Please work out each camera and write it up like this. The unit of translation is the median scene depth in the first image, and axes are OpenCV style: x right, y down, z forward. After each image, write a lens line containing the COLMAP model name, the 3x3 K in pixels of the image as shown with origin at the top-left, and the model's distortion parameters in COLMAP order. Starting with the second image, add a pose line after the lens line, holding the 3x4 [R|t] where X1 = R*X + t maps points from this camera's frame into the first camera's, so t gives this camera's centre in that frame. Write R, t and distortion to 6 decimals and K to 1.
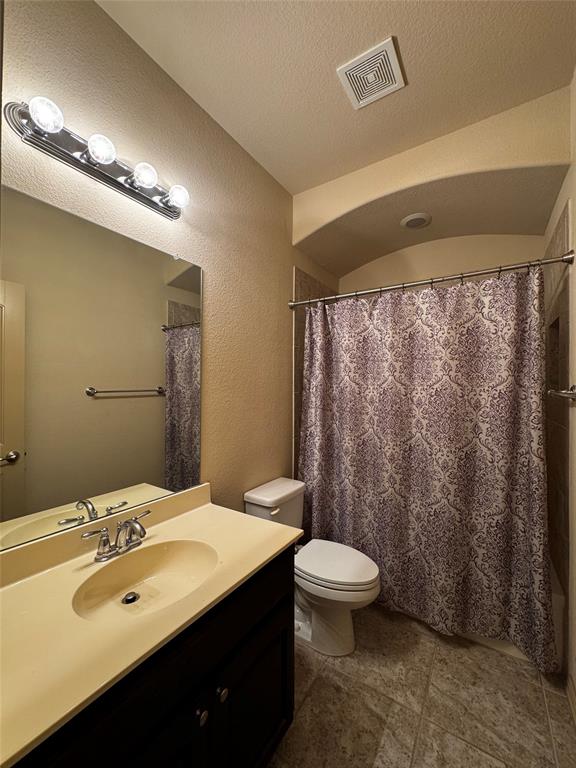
lens RADIAL K [[306.2, 0, 288.7], [0, 306.2, 384.4], [0, 0, 1]] dist [-0.001634, -0.000131]
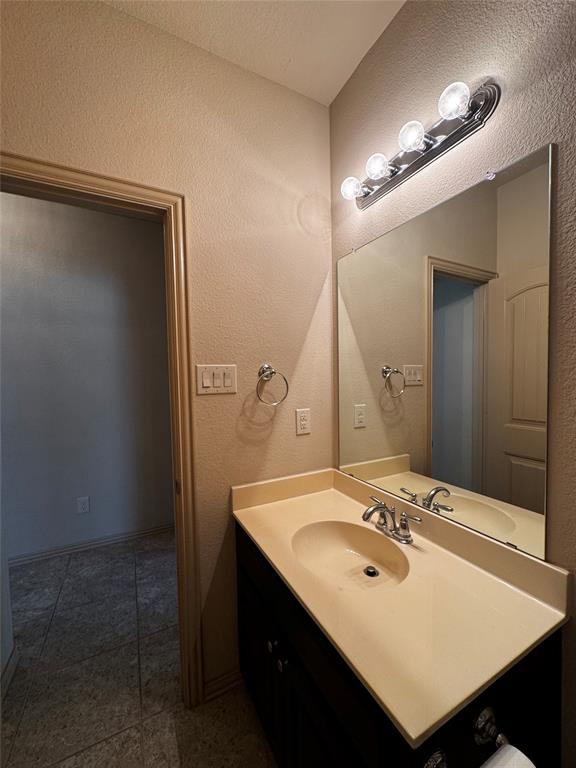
lens RADIAL K [[306.2, 0, 288.7], [0, 306.2, 384.4], [0, 0, 1]] dist [-0.001634, -0.000131]
pose [[-0.490455, 0.042937, -0.870408, 0.487244], [0.013845, 0.999043, 0.041481, -0.016334], [0.871356, 0.008293, -0.490580, 1.129563]]
